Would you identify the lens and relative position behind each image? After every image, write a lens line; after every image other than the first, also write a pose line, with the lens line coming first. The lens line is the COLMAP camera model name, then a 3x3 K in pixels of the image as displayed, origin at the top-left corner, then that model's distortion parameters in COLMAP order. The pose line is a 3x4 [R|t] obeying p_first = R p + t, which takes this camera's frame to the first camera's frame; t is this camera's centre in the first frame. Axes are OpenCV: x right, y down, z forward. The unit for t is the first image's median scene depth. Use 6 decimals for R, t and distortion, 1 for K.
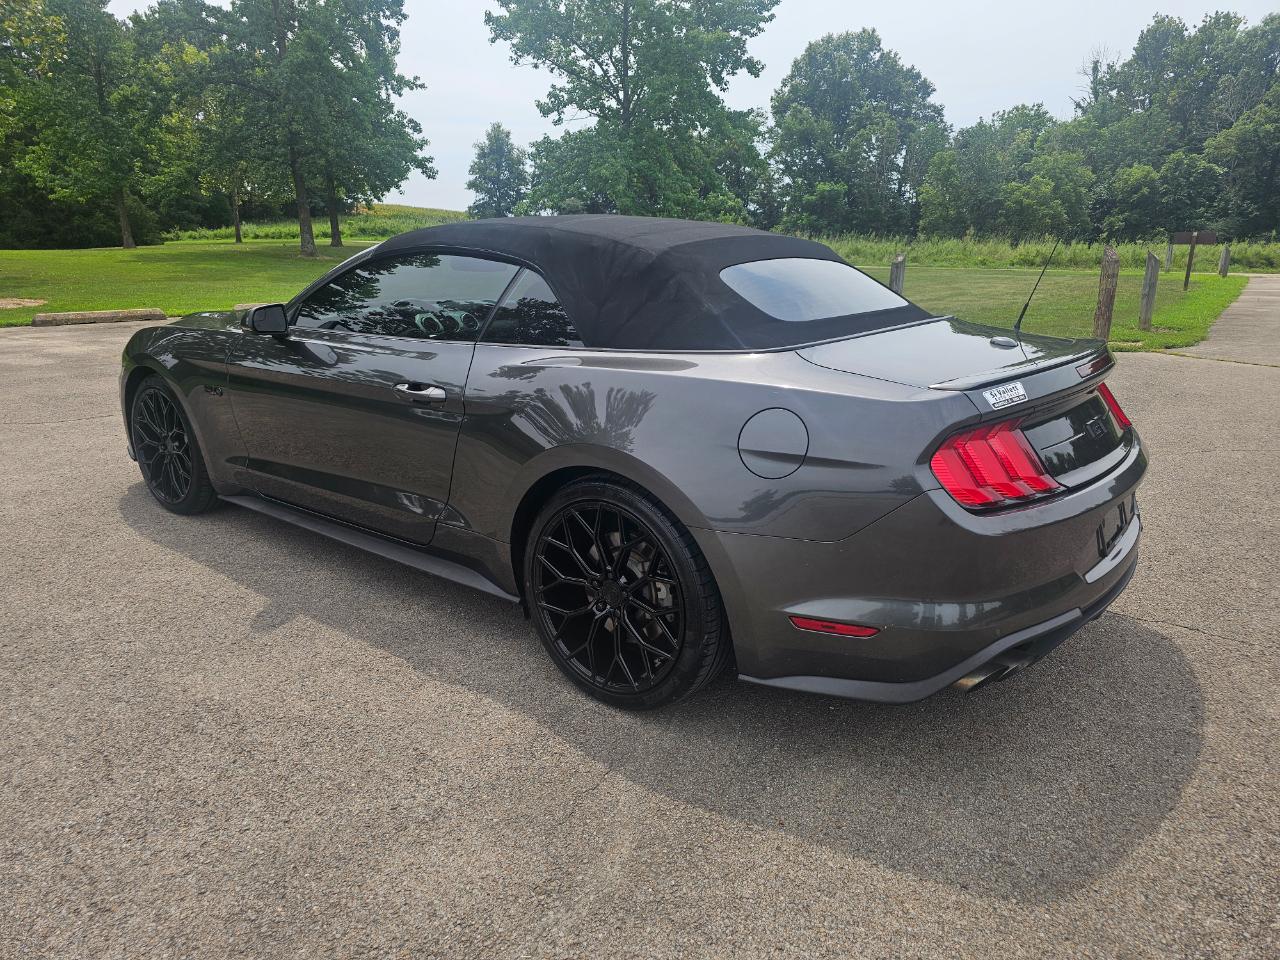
lens RADIAL K [[853.4, 0, 626.2], [0, 853.4, 477.3], [0, 0, 1]] dist [0.043478, -0.032076]
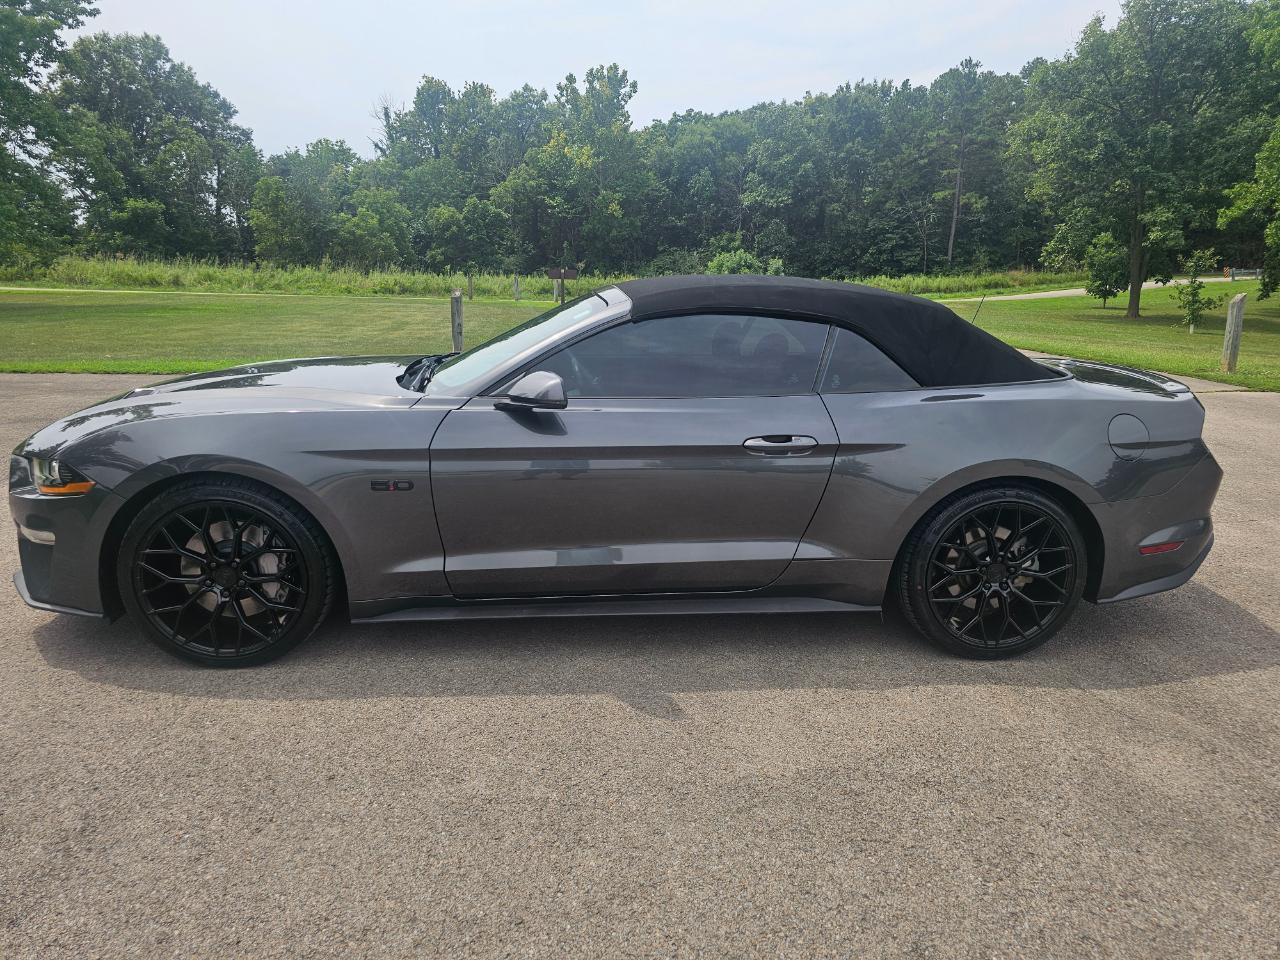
lens RADIAL K [[853.4, 0, 646.8], [0, 853.4, 481.4], [0, 0, 1]] dist [0.043478, -0.032076]
pose [[0.722270, -0.152644, 0.674556, -0.080786], [0.168655, 0.984769, 0.042257, -0.009335], [-0.670732, 0.083246, 0.737013, 0.024392]]
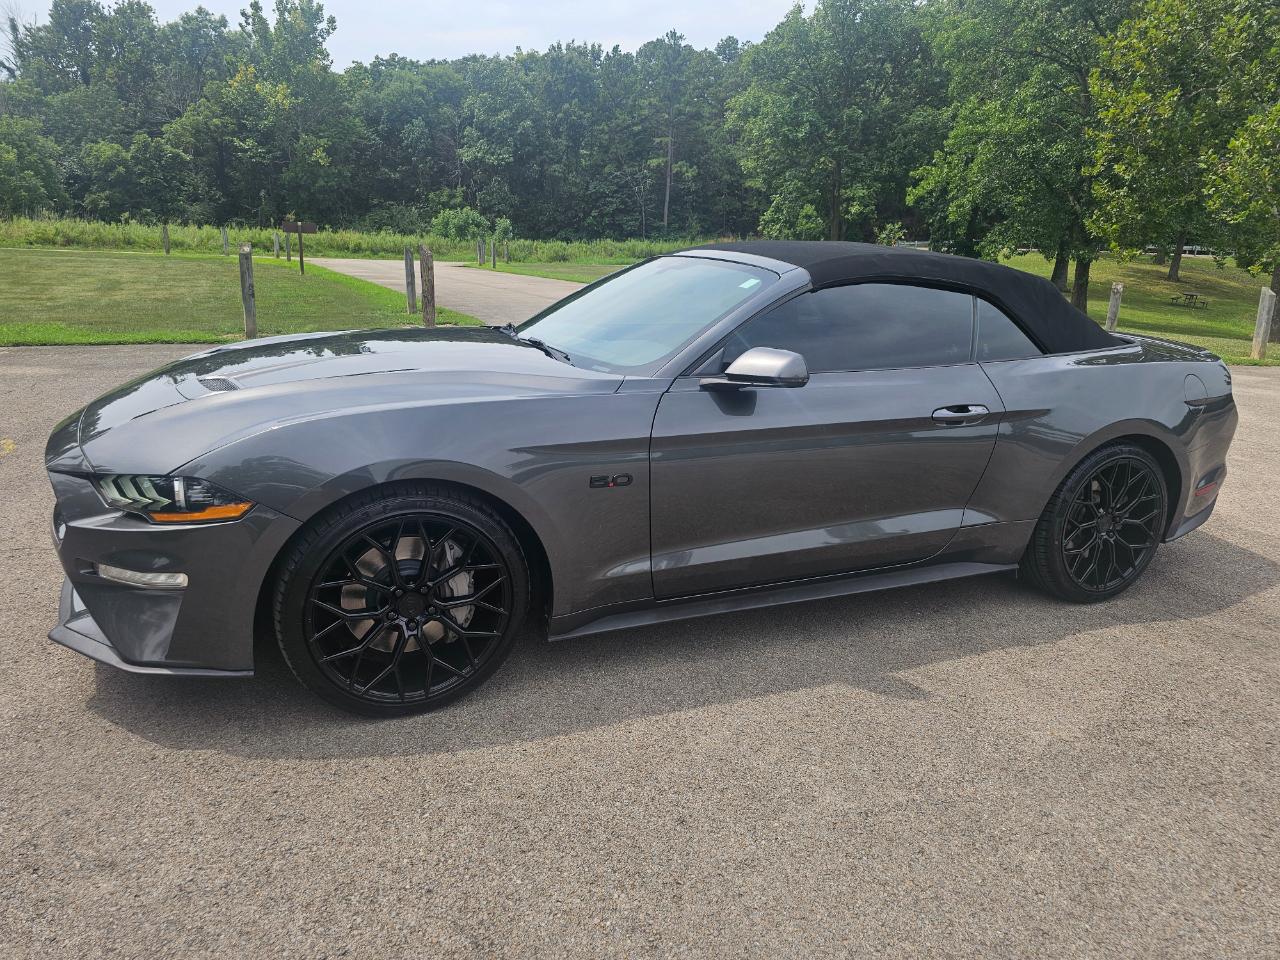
lens RADIAL K [[853.4, 0, 651.7], [0, 853.4, 476.8], [0, 0, 1]] dist [0.043478, -0.032076]
pose [[0.460011, -0.218171, 0.860692, -0.101450], [0.198491, 0.970079, 0.139812, -0.018542], [-0.865443, 0.106525, 0.489552, 0.060290]]
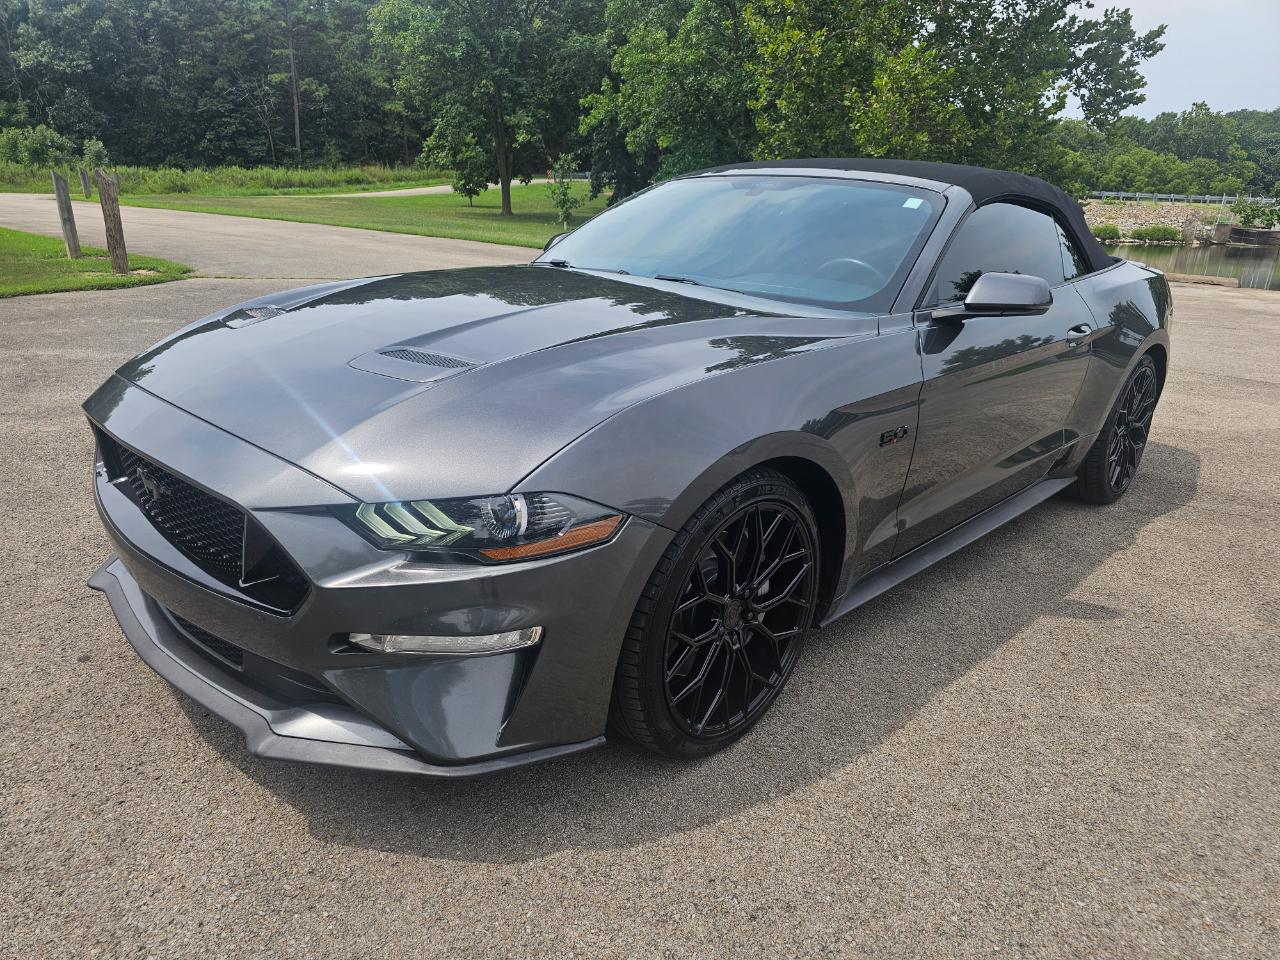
lens RADIAL K [[856.8, 0, 639.5], [0, 856.8, 491.2], [0, 0, 1]] dist [0.038941, -0.030865]
pose [[0.096251, -0.328604, 0.939550, -0.103445], [0.227384, 0.926231, 0.300652, -0.027518], [-0.969037, 0.184701, 0.163871, 0.103375]]
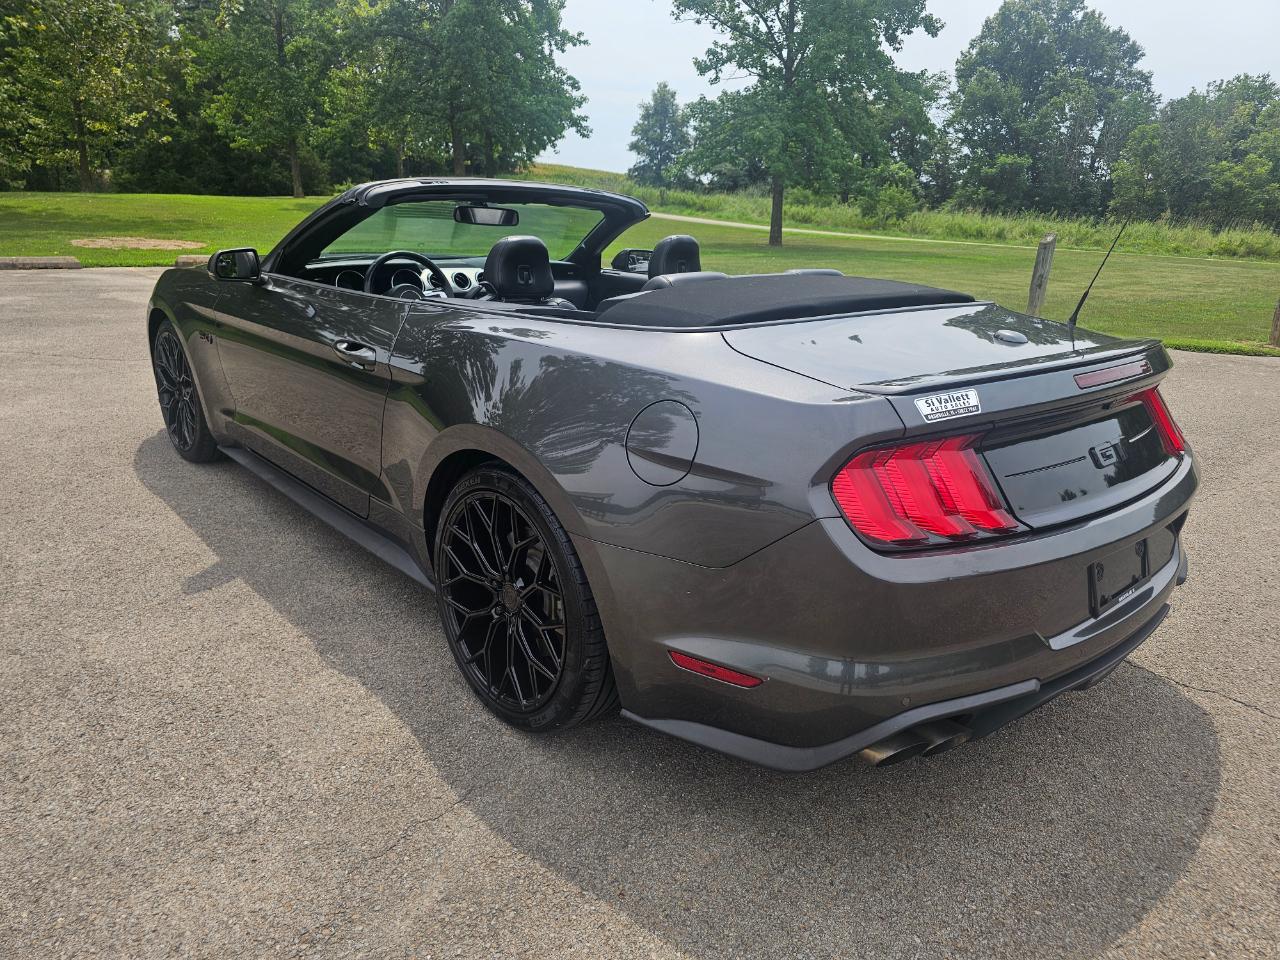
lens RADIAL K [[853.4, 0, 647.0], [0, 853.4, 496.1], [0, 0, 1]] dist [0.043478, -0.032076]
pose [[0.986924, 0.086832, -0.135799, 0.014998], [-0.079270, 0.995037, 0.060145, -0.002023], [0.140347, -0.048593, 0.988909, 0.009807]]
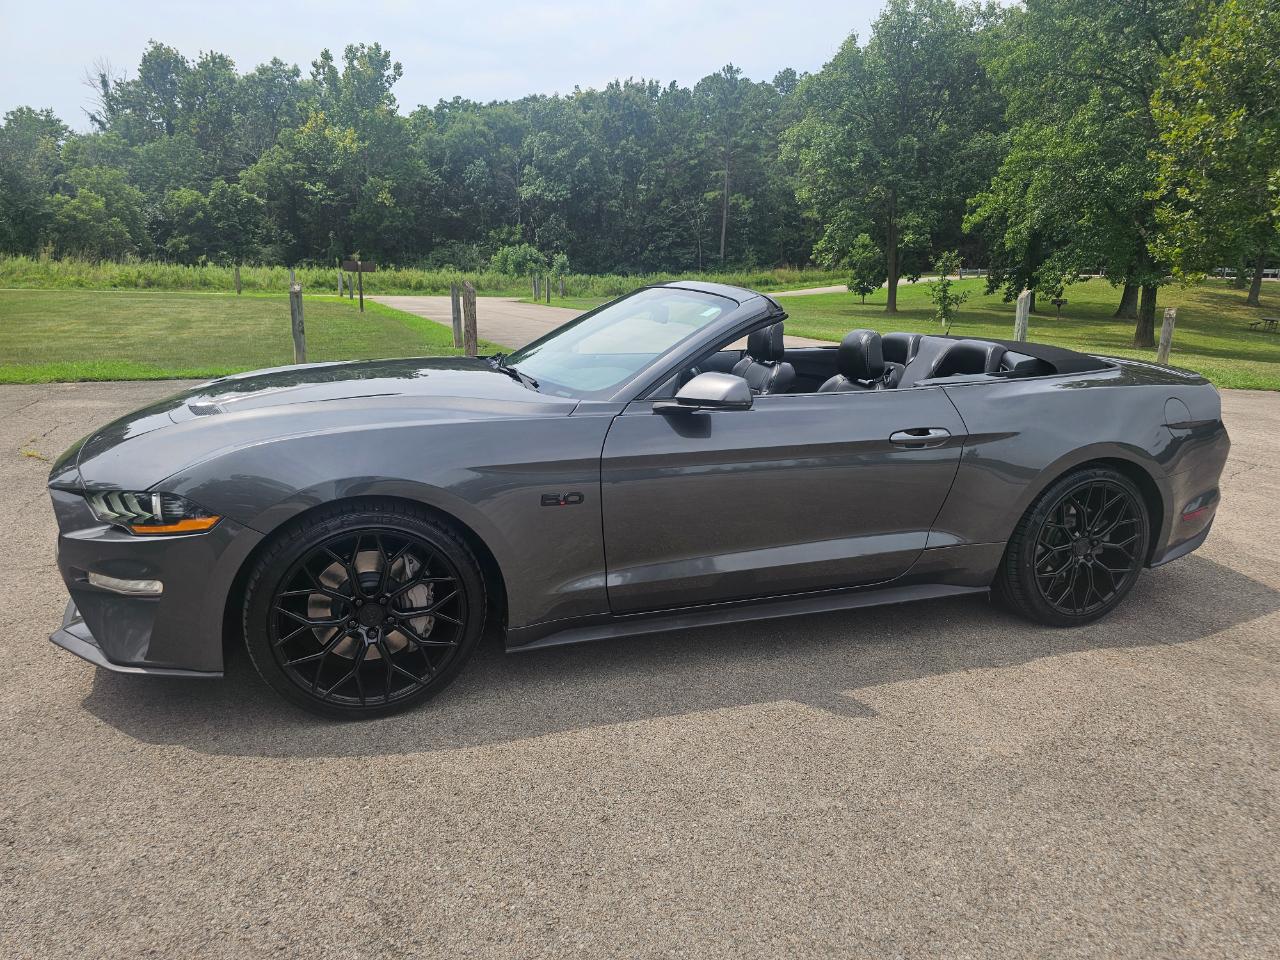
lens RADIAL K [[856.8, 0, 650.5], [0, 856.8, 493.3], [0, 0, 1]] dist [0.038941, -0.030865]
pose [[0.519391, -0.201371, 0.830472, -0.100253], [0.205264, 0.972785, 0.107503, -0.016138], [-0.829518, 0.114630, 0.546590, 0.051160]]
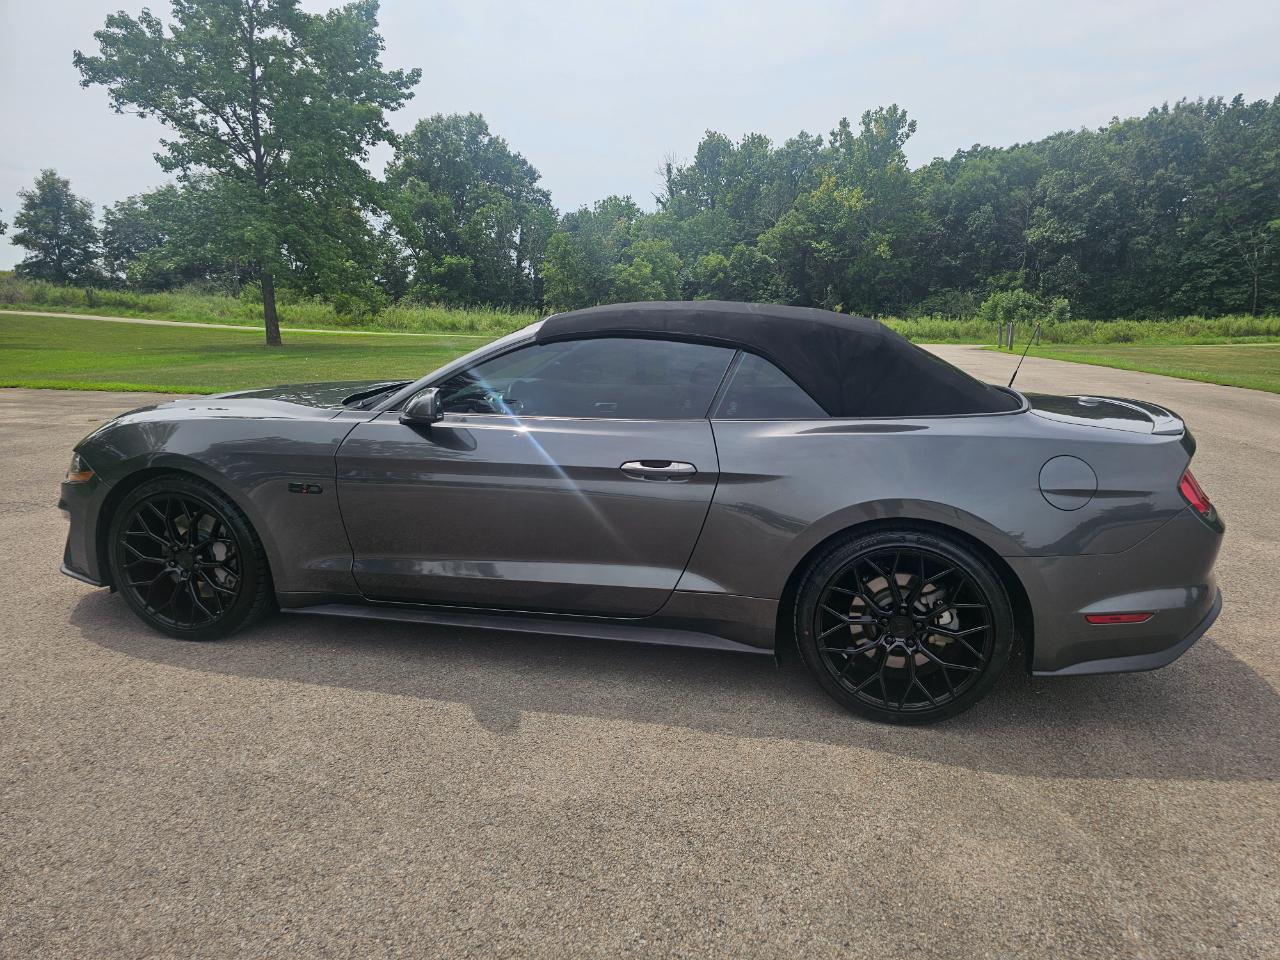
lens RADIAL K [[853.4, 0, 650.4], [0, 853.4, 491.2], [0, 0, 1]] dist [0.043478, -0.032076]
pose [[0.897102, -0.081248, 0.434290, -0.052135], [0.108149, 0.993425, -0.037549, -0.002535], [-0.428384, 0.080653, 0.899990, 0.005303]]
